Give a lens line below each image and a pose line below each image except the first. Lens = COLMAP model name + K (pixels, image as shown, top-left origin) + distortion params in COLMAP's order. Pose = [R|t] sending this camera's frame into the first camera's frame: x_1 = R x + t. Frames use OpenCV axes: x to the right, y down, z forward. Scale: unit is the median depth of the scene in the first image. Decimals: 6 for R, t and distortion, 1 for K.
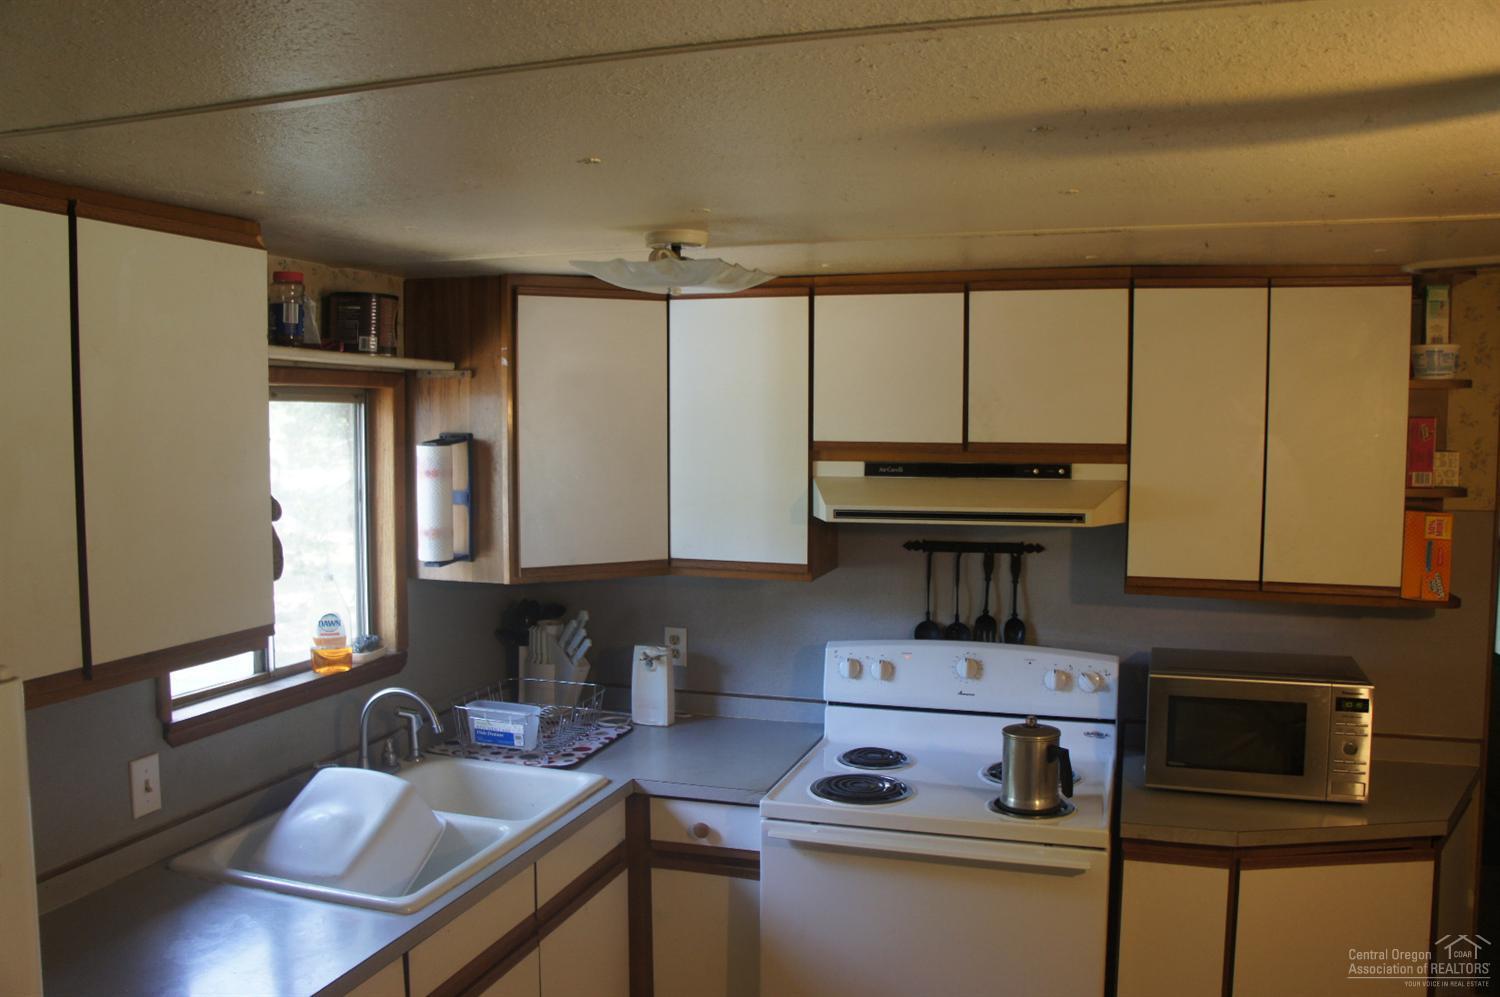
lens RADIAL K [[1197.3, 0, 747.8], [0, 1197.3, 499.3], [0, 0, 1]] dist [-0.165076, 0.102221]
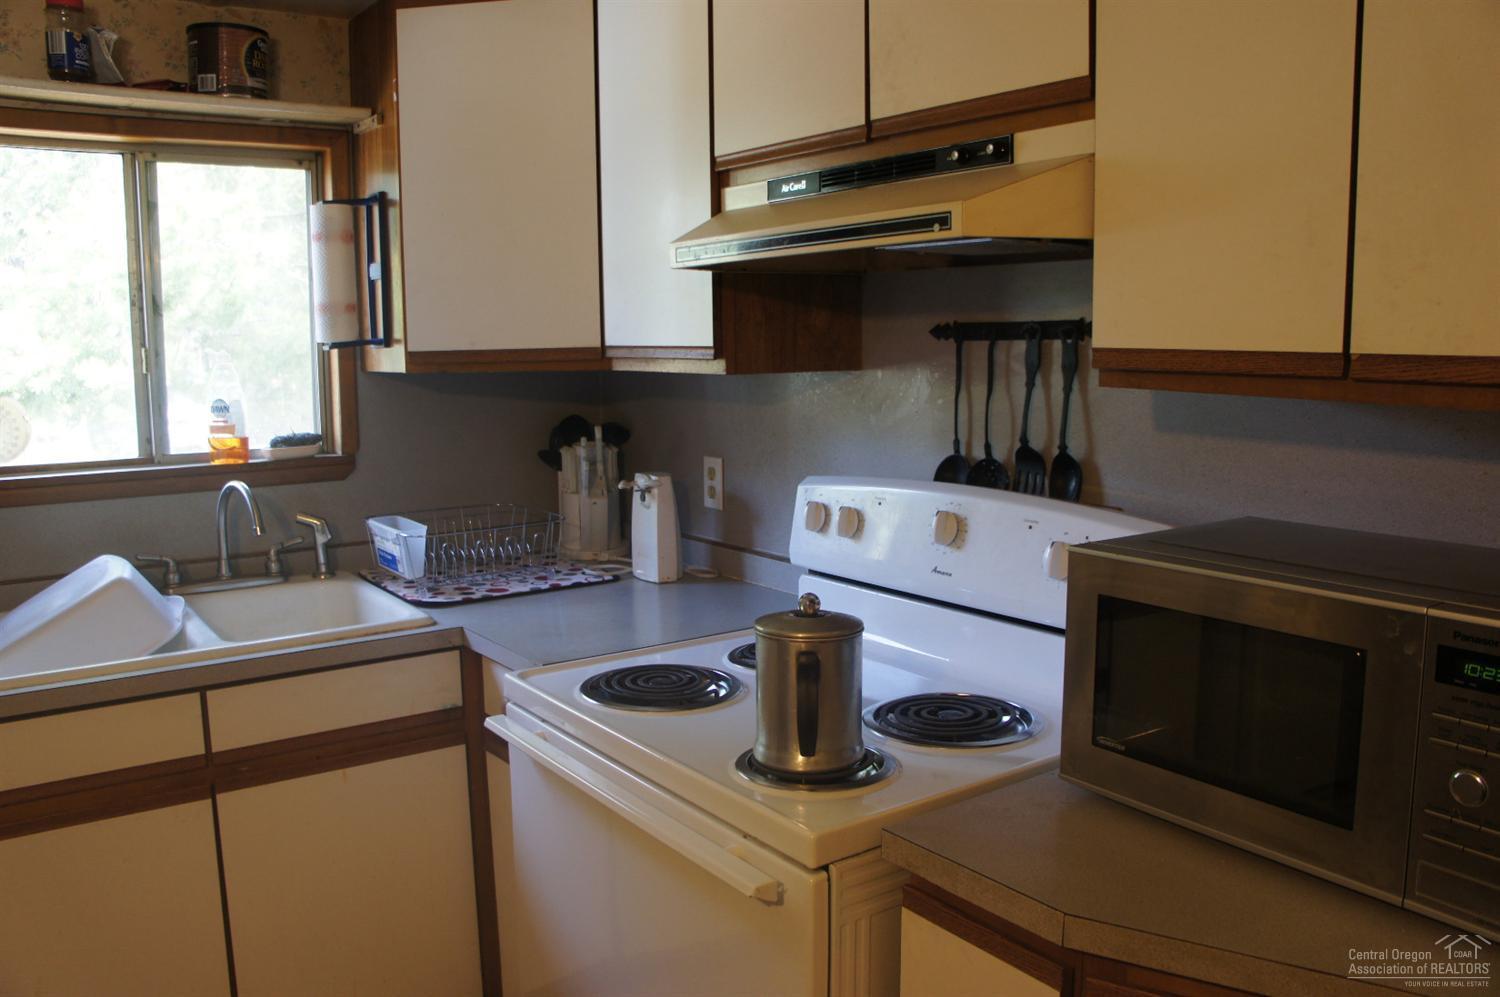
lens RADIAL K [[1197.3, 0, 750.2], [0, 1197.3, 498.9], [0, 0, 1]] dist [-0.165076, 0.102221]
pose [[0.802998, 0.068897, -0.591986, 0.454839], [-0.026930, 0.996476, 0.079443, 0.083789], [0.595373, -0.047850, 0.802023, 0.473653]]
